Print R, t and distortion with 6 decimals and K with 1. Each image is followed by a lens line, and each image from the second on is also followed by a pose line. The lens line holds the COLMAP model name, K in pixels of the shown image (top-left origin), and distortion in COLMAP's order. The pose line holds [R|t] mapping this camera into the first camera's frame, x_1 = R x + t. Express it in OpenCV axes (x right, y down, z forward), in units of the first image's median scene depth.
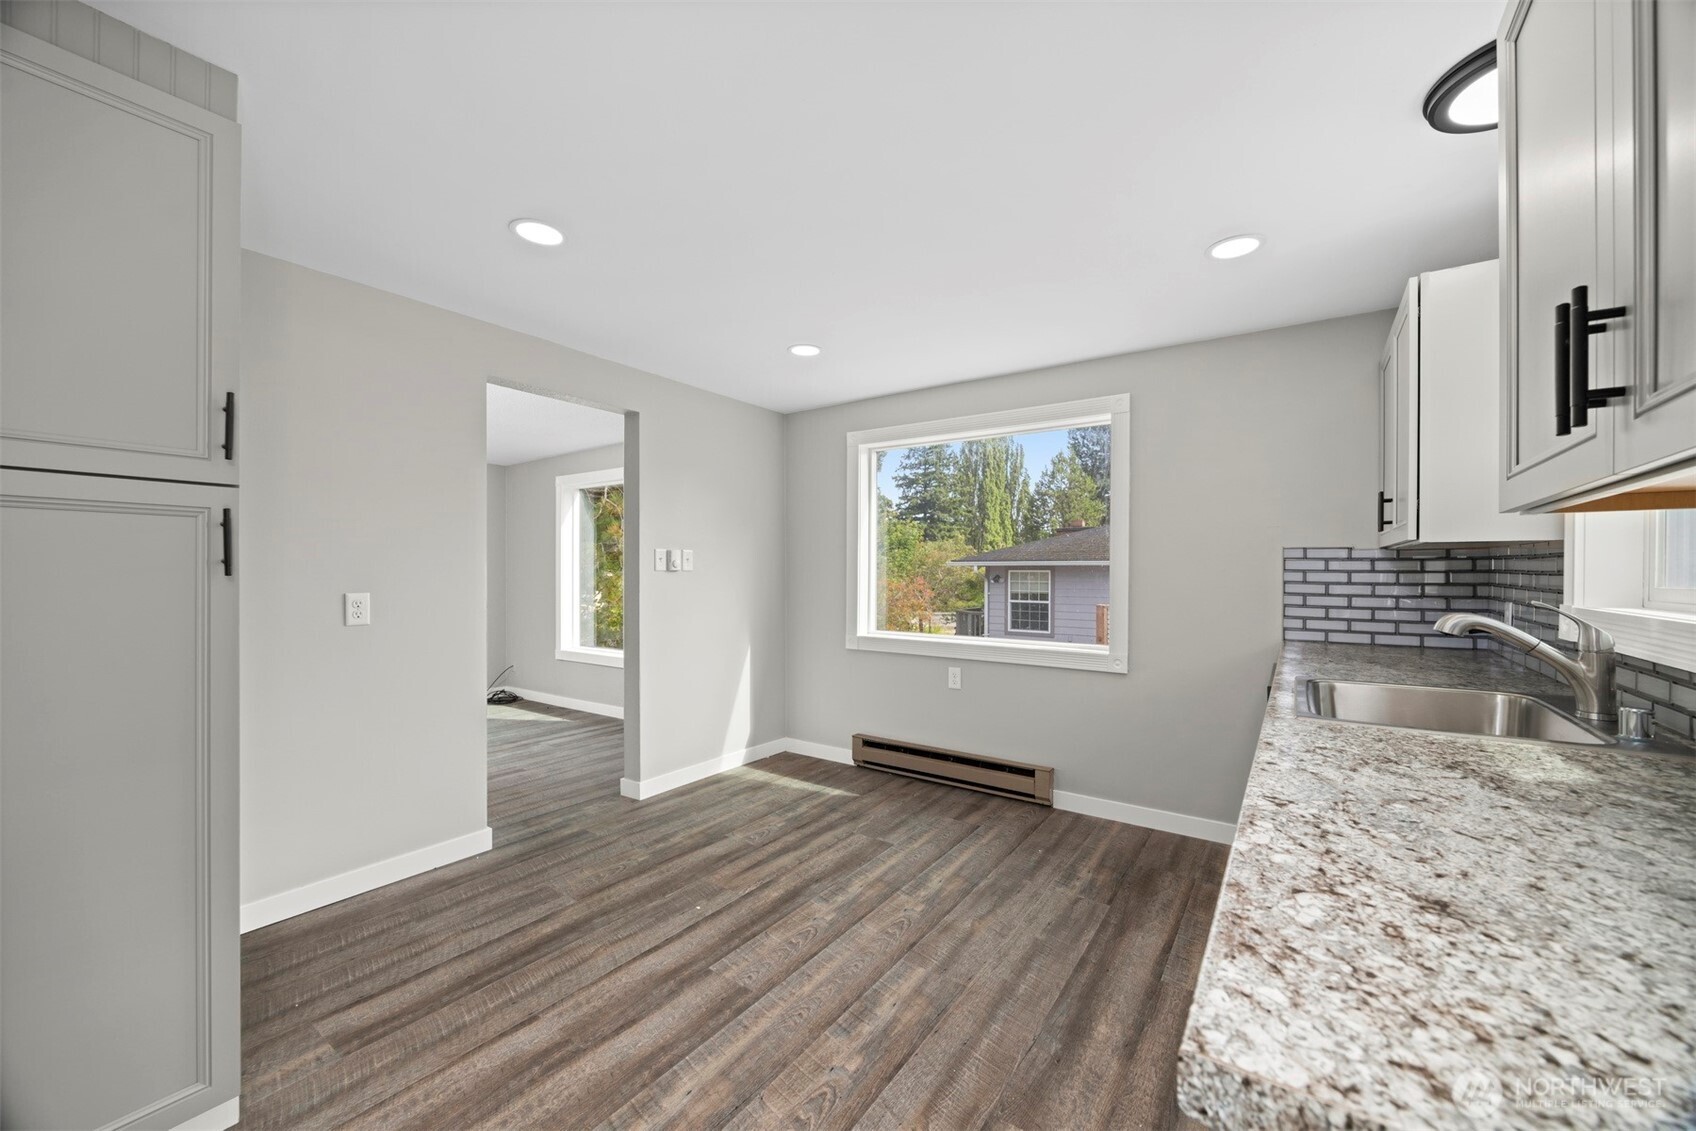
lens RADIAL K [[651.4, 0, 854.8], [0, 651.4, 568.9], [0, 0, 1]] dist [-0.001614, 0.000066]
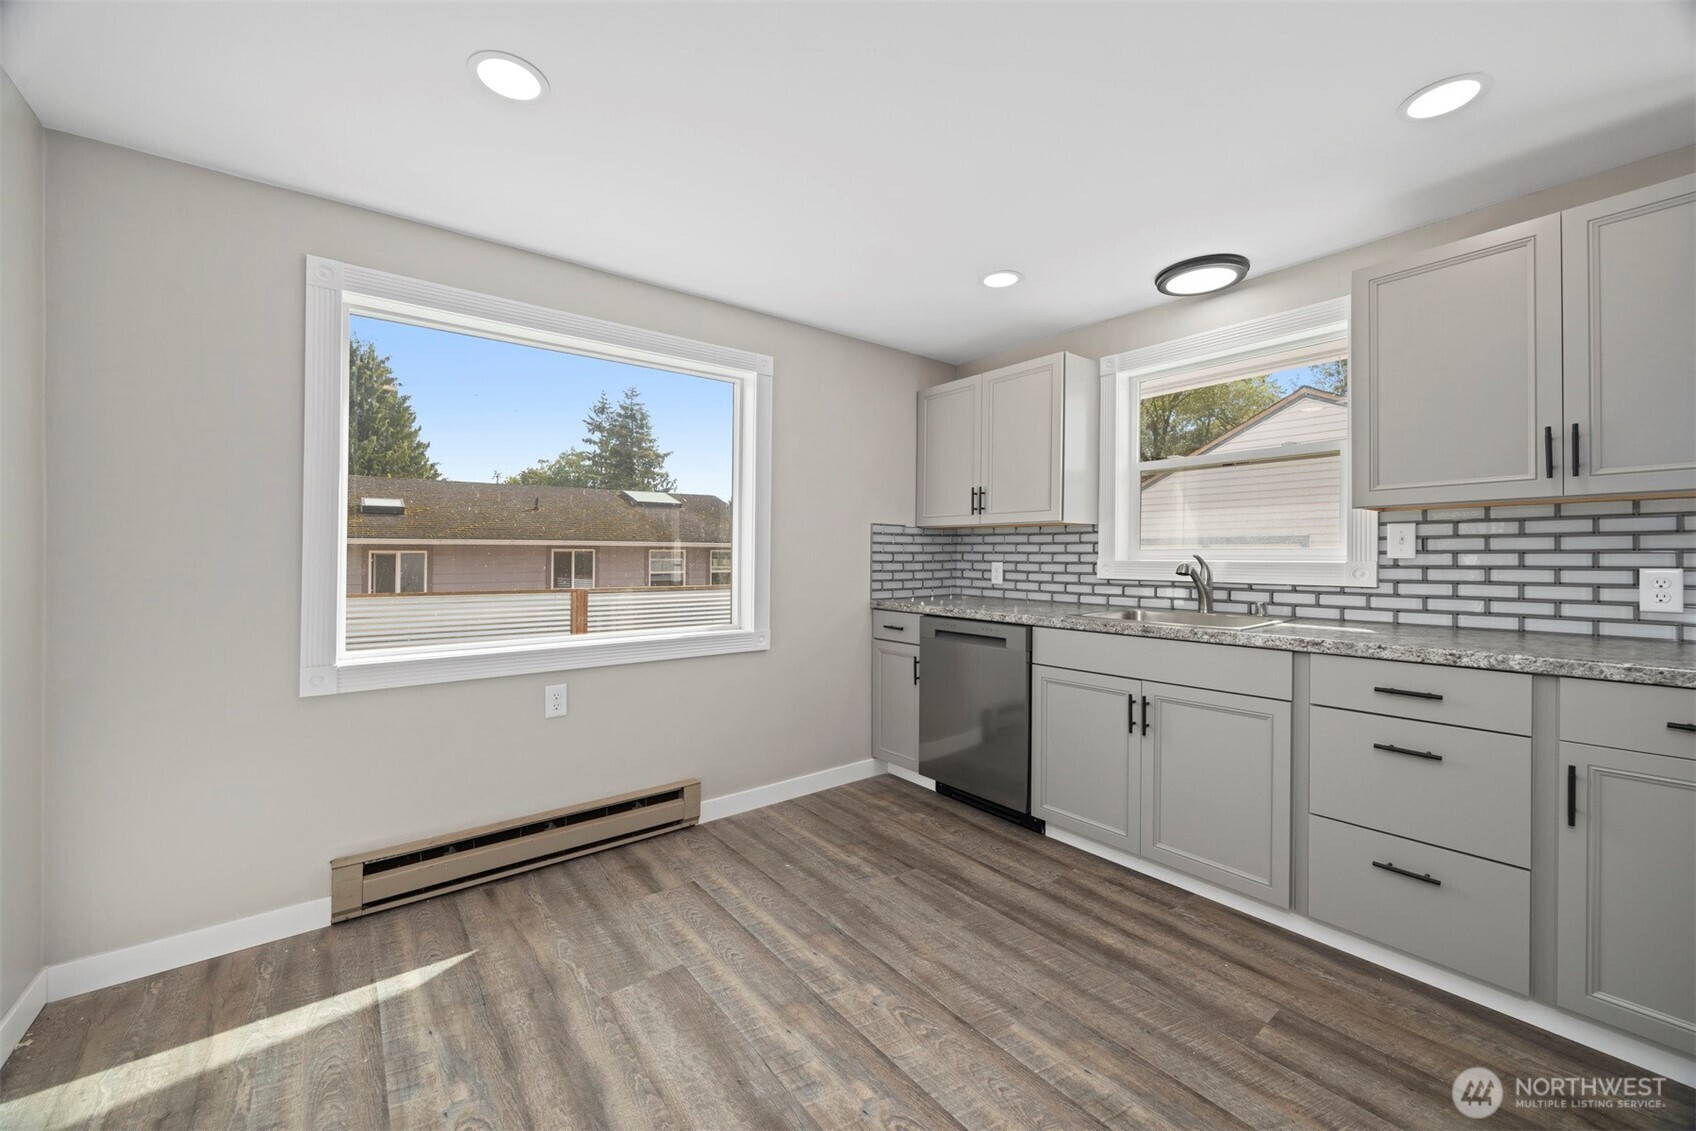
lens RADIAL K [[646.5, 0, 849.3], [0, 646.5, 552.7], [0, 0, 1]] dist [-0.000619, 0.000057]
pose [[0.299125, -0.001263, 0.954213, -0.490121], [-0.000879, 0.999998, 0.001599, 0.018925], [-0.954214, -0.001317, 0.299123, 0.651540]]
